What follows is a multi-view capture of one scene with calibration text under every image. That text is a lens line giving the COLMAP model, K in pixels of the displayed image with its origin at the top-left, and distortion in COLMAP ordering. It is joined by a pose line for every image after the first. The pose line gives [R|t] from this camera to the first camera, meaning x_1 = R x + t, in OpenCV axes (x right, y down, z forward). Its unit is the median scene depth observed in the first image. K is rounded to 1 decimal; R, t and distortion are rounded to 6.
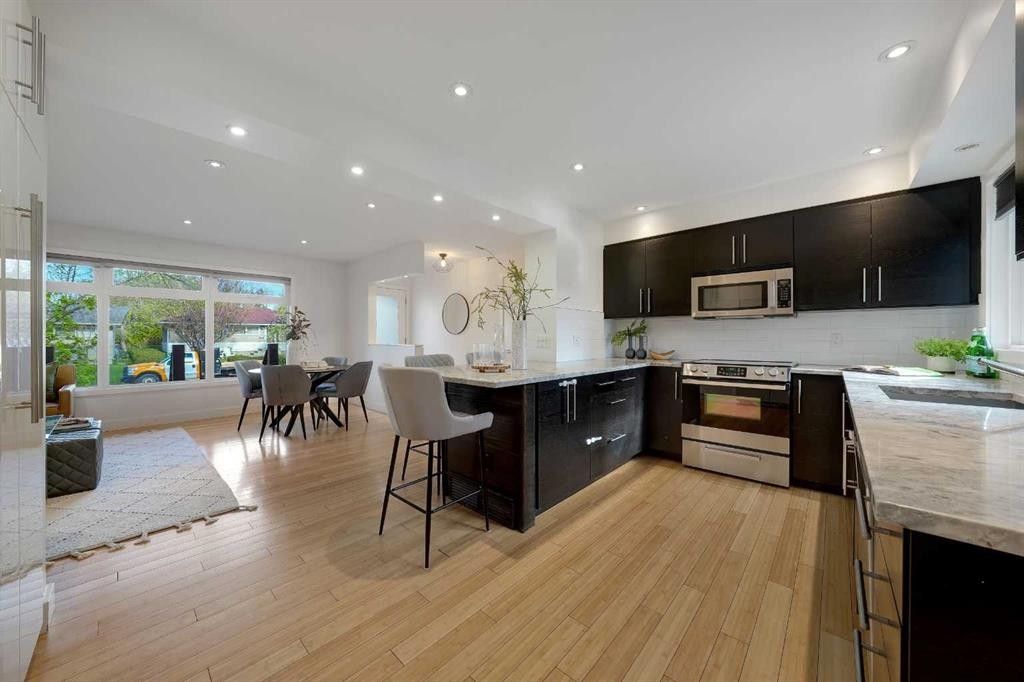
lens RADIAL K [[355.4, 0, 509.7], [0, 355.4, 336.1], [0, 0, 1]] dist [-0.034259, 0.007099]
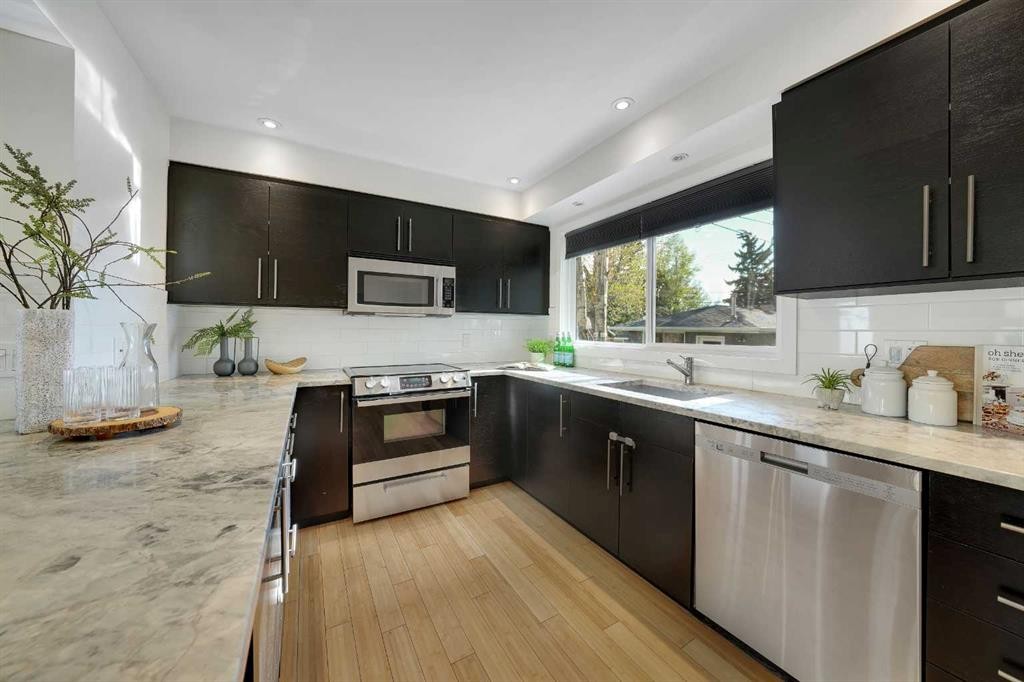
lens RADIAL K [[355.4, 0, 509.0], [0, 355.4, 331.0], [0, 0, 1]] dist [-0.022937, 0.000135]
pose [[0.304802, 0.001371, 0.952415, -0.088567], [-0.009093, 0.999958, 0.001470, -0.021930], [-0.952372, -0.009108, 0.304801, 0.572323]]
